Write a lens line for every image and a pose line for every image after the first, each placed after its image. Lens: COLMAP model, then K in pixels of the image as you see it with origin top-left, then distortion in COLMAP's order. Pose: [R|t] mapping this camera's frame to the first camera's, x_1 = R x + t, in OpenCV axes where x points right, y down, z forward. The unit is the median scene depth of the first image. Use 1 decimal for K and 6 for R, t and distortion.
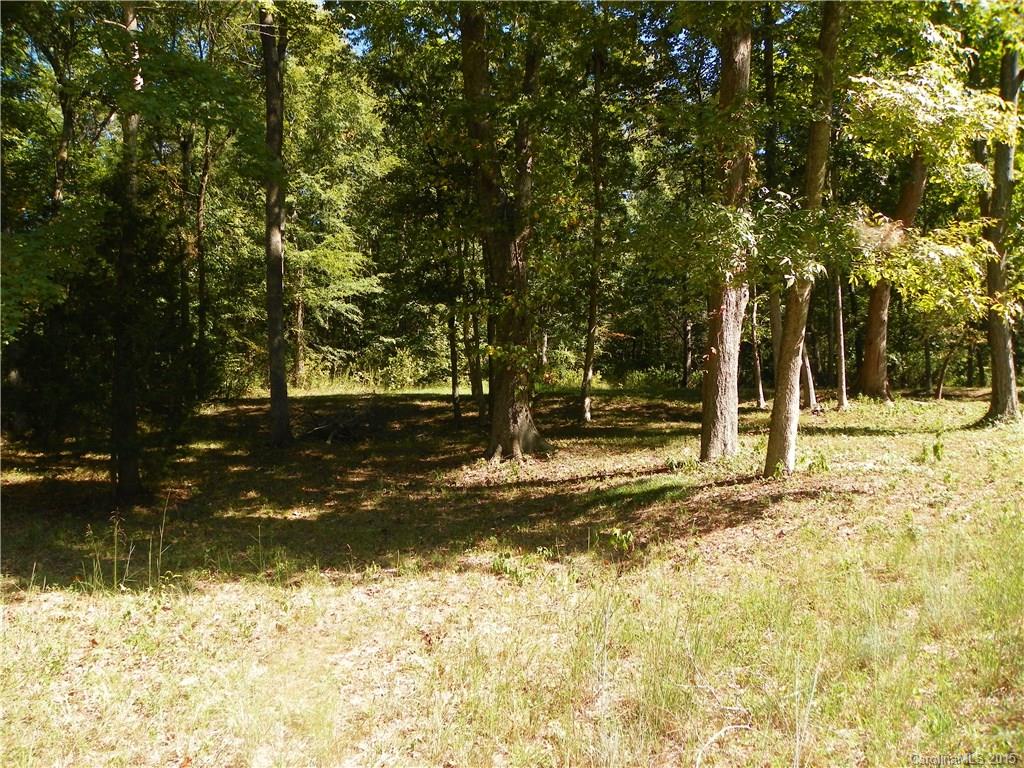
lens RADIAL K [[793.6, 0, 491.8], [0, 793.6, 394.2], [0, 0, 1]] dist [-0.143488, 0.089633]
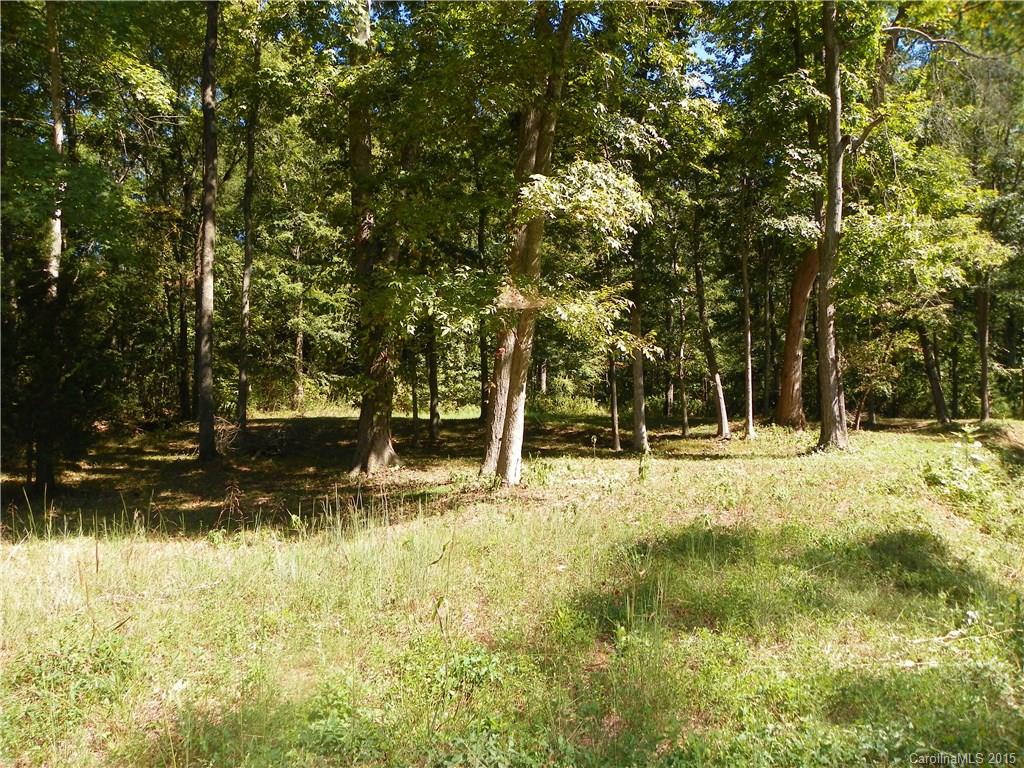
lens RADIAL K [[793.6, 0, 519.3], [0, 793.6, 389.9], [0, 0, 1]] dist [-0.143488, 0.089633]
pose [[0.999275, 0.014115, -0.035366, 0.264506], [-0.015428, 0.999192, -0.037114, -0.002181], [0.034813, 0.037633, 0.998685, -0.153801]]
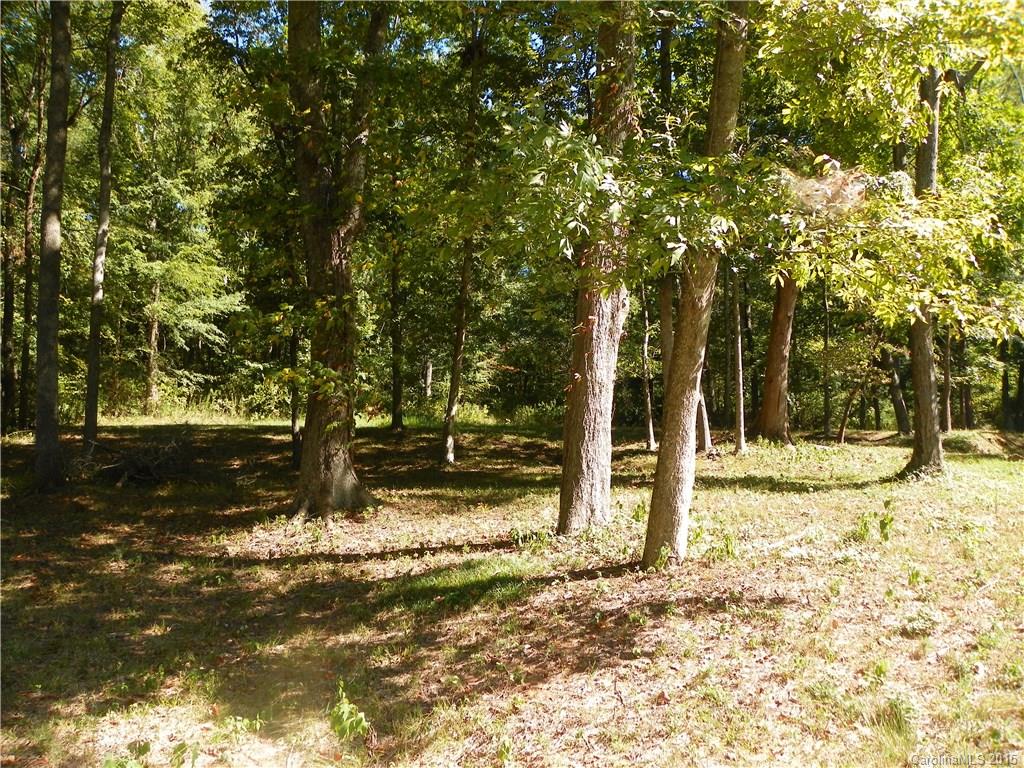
lens RADIAL K [[793.6, 0, 501.2], [0, 793.6, 387.1], [0, 0, 1]] dist [-0.143488, 0.089633]
pose [[0.990204, 0.027369, 0.136921, 0.081534], [-0.020316, 0.998407, -0.052641, -0.005749], [-0.138144, 0.049343, 0.989182, 0.210153]]
